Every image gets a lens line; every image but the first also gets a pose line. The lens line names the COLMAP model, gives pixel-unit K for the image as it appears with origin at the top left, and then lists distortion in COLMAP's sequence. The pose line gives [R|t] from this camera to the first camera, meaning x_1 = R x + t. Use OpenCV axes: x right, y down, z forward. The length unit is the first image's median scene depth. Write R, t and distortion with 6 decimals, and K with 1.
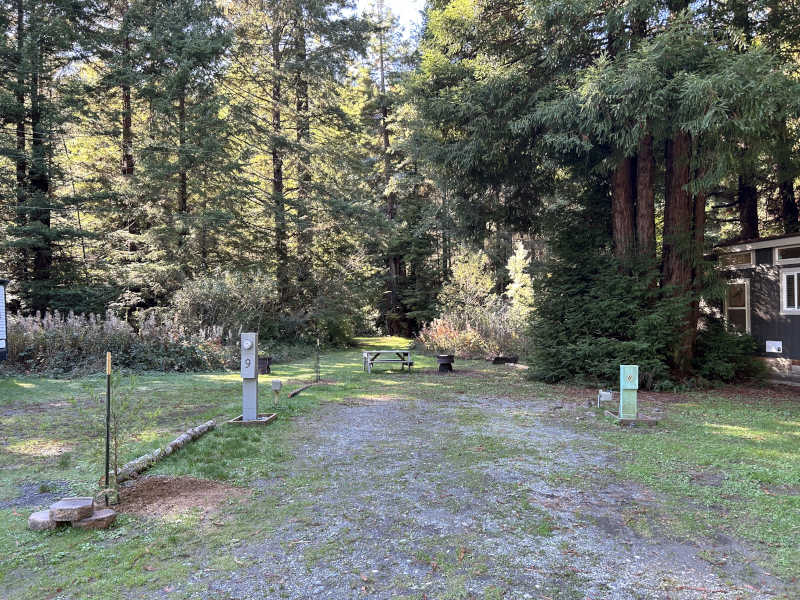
lens RADIAL K [[595.7, 0, 401.3], [0, 595.7, 303.4], [0, 0, 1]] dist [0.052305, -0.063185]
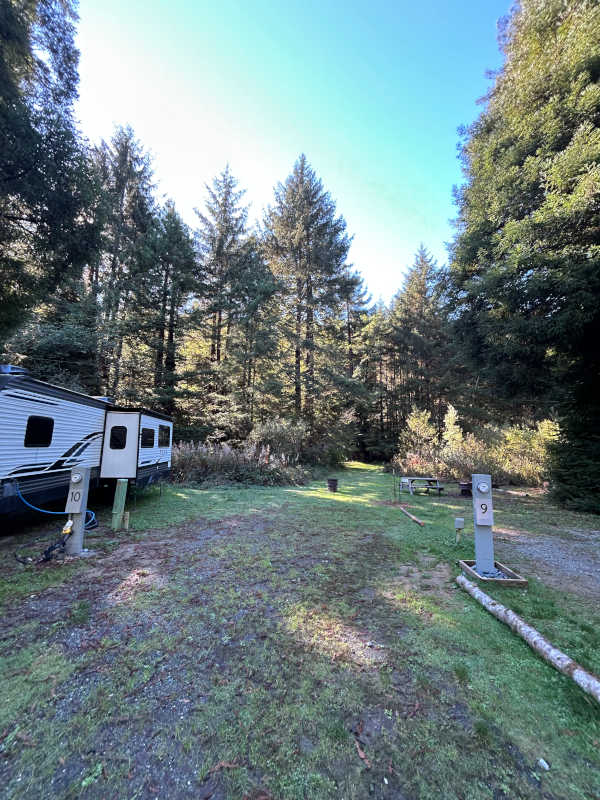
lens RADIAL K [[318.4, 0, 300.4], [0, 318.4, 394.2], [0, 0, 1]] dist [0.000145, -0.000004]
pose [[0.998559, 0.022558, -0.048703, -0.182558], [-0.029220, 0.989617, -0.140725, -0.000319], [0.045023, 0.141945, 0.988850, 0.137968]]
